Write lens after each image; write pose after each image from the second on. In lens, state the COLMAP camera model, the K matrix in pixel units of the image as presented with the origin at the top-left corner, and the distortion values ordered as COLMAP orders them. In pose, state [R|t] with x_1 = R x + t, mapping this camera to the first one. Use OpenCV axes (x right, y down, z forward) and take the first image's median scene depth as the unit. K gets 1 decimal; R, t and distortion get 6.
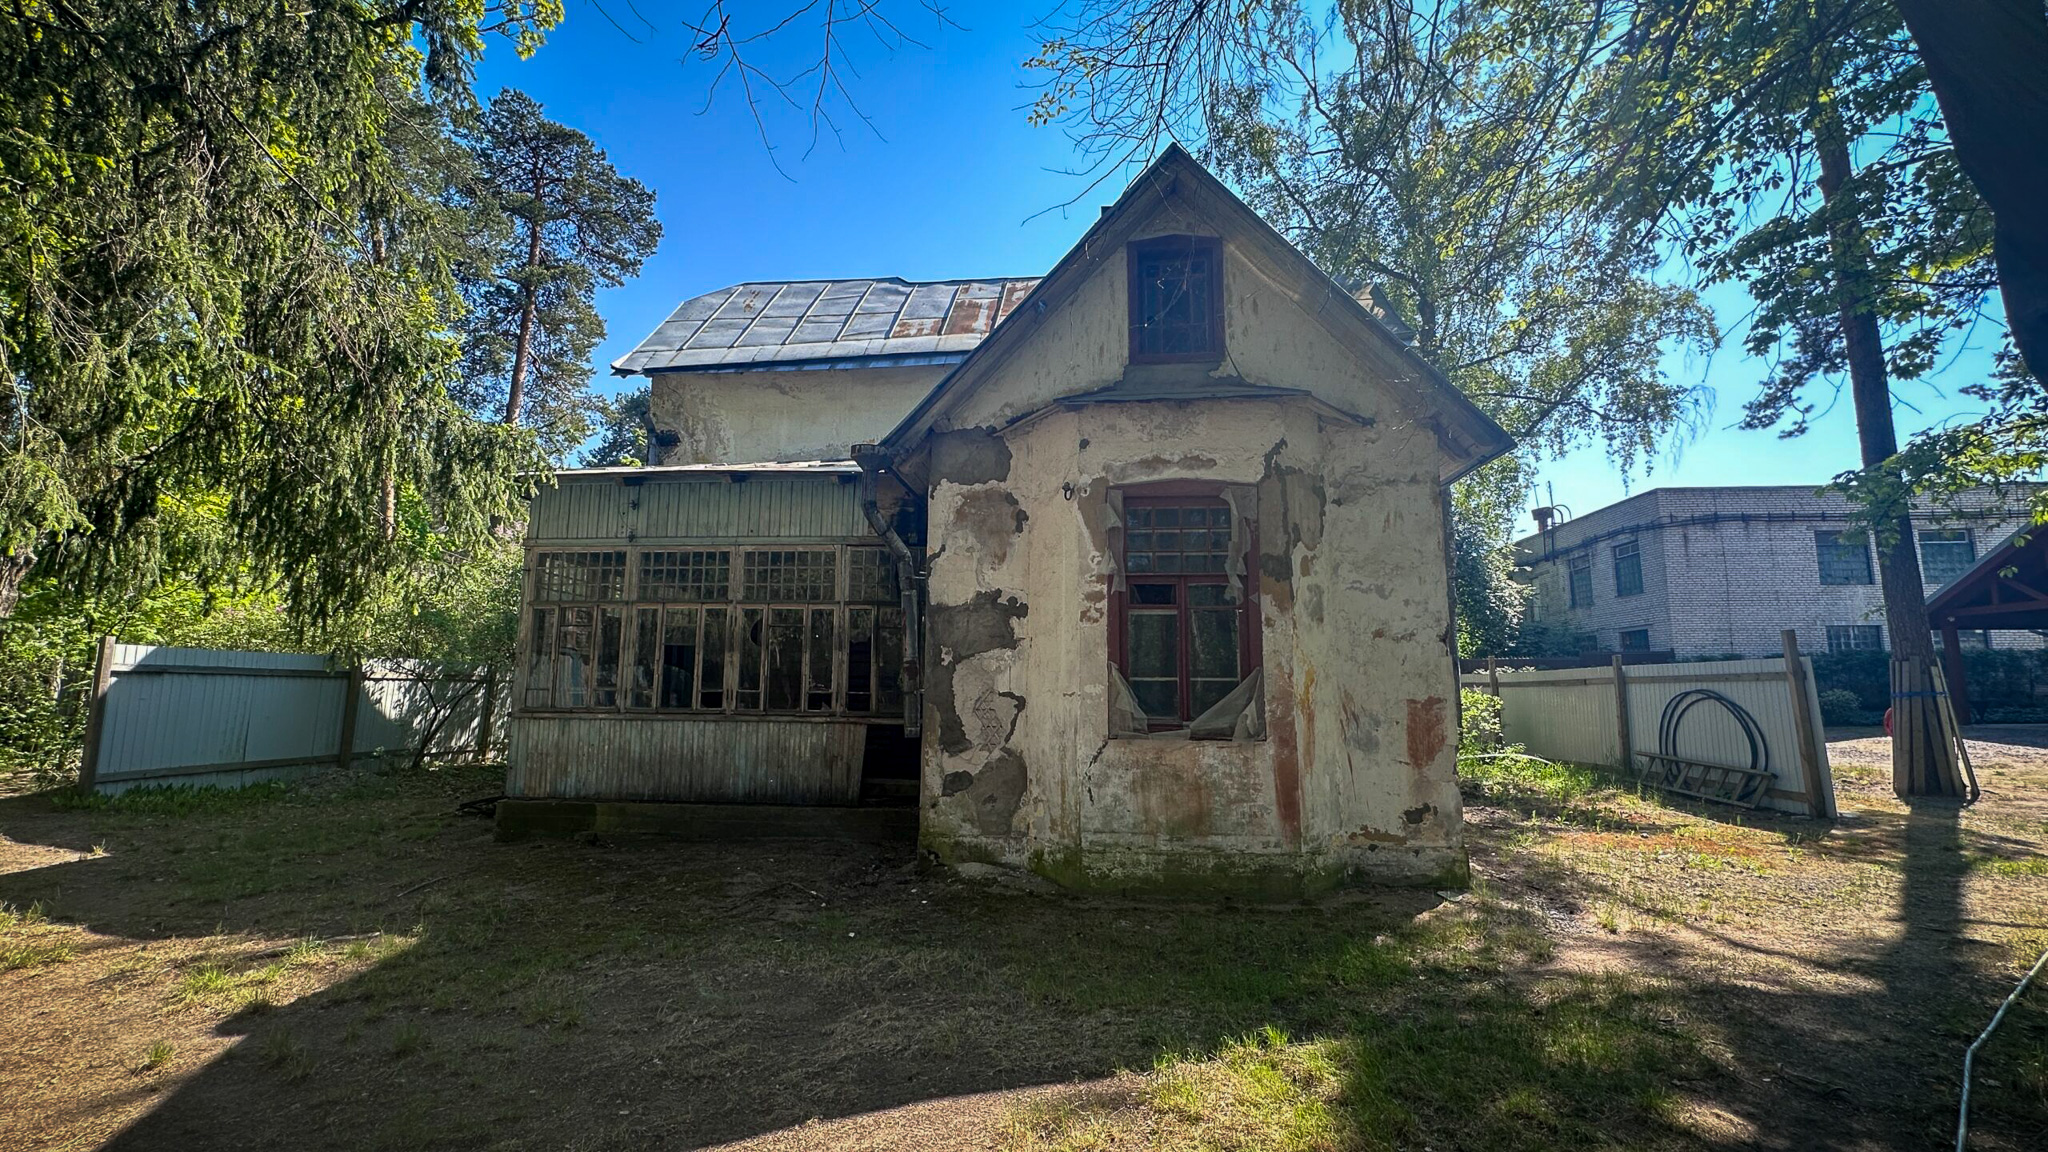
lens RADIAL K [[829.6, 0, 1026.0], [0, 829.6, 567.3], [0, 0, 1]] dist [-0.001806, -0.000032]
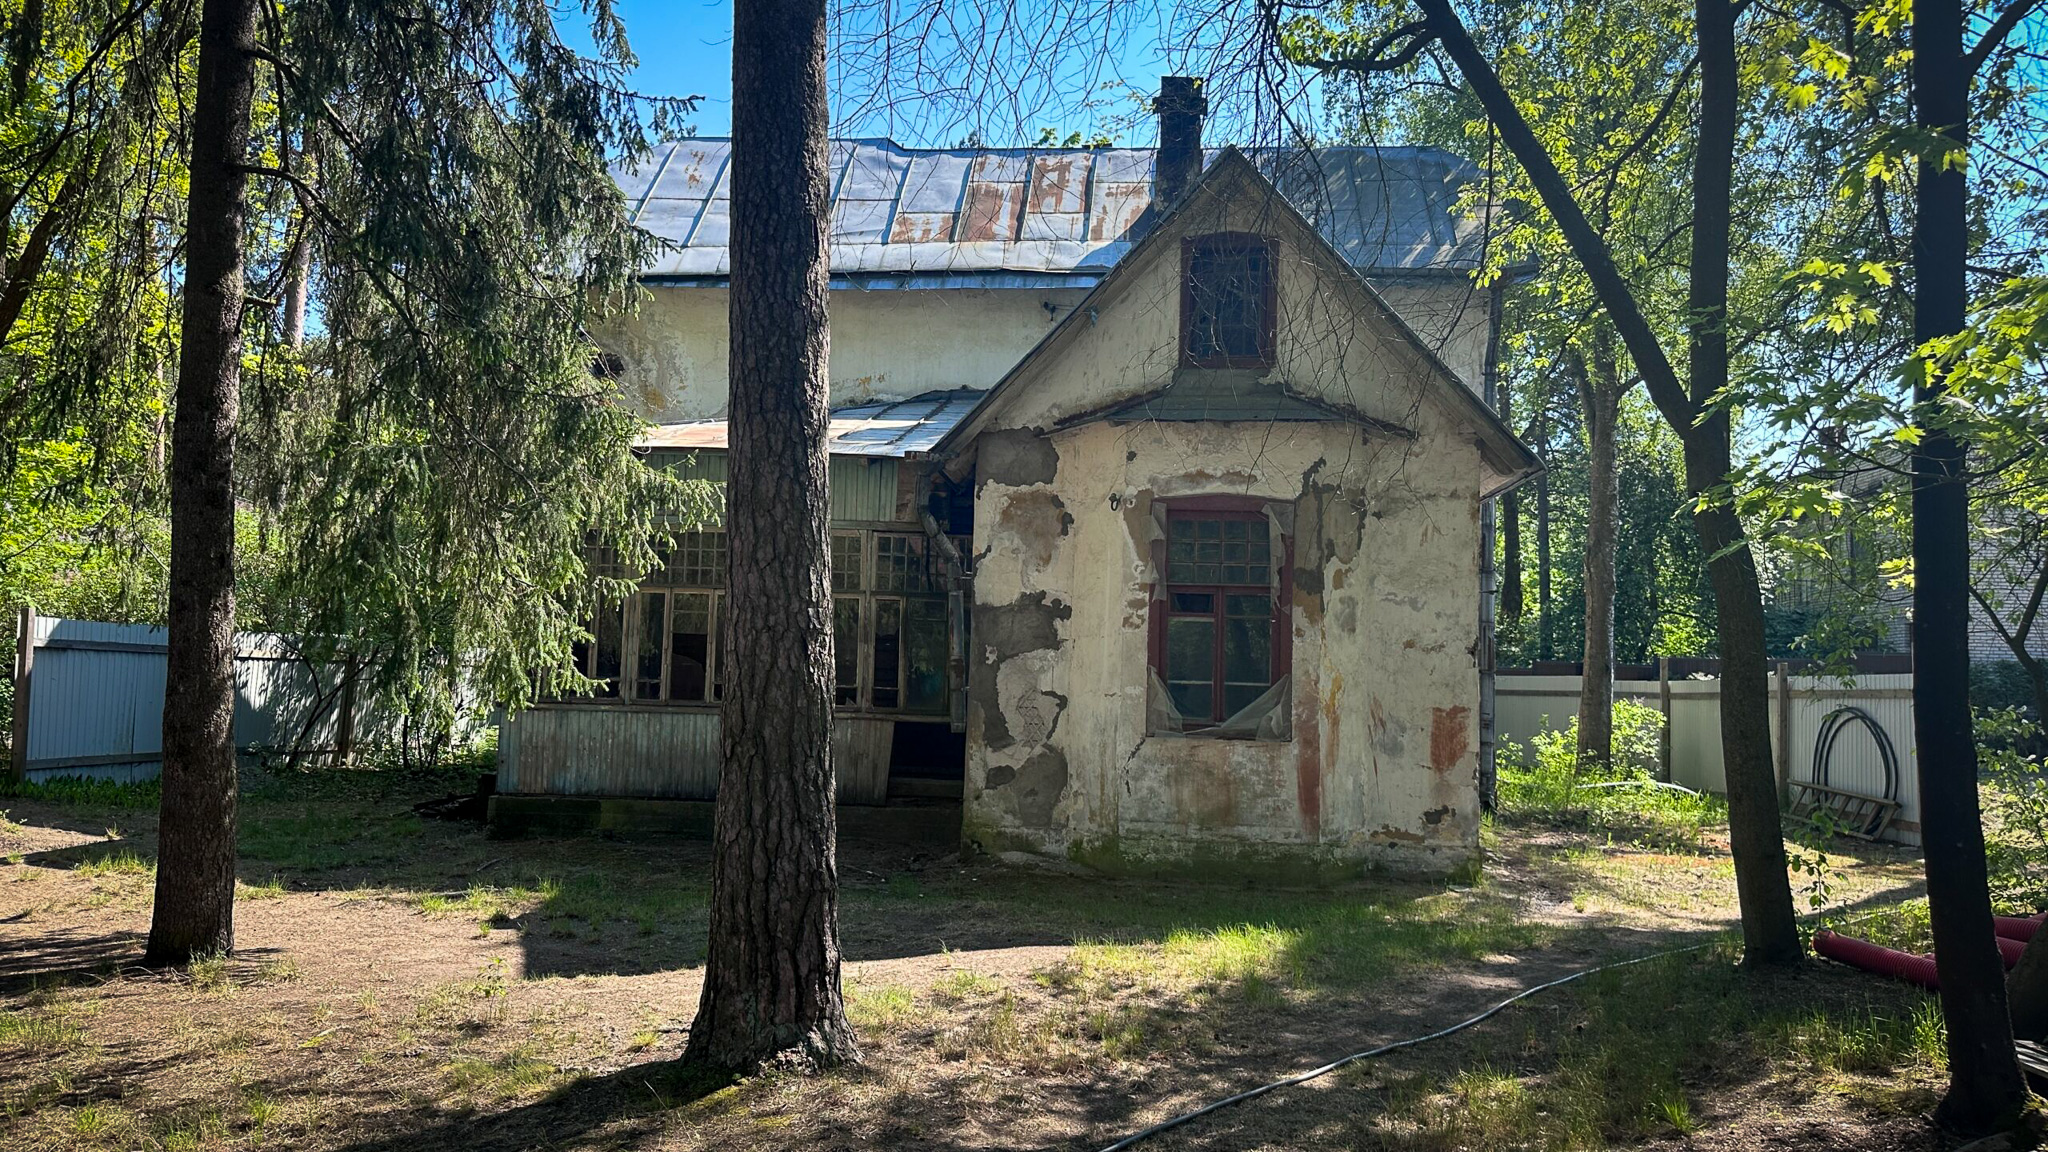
lens RADIAL K [[1507.5, 0, 1024.0], [0, 1507.5, 576.0], [0, 0, 1]] dist [0.132944, -0.250156]
pose [[0.999708, 0.022811, 0.008003, -0.074947], [-0.023348, 0.996900, 0.075130, -0.136440], [-0.006264, -0.075295, 0.997142, -0.885029]]
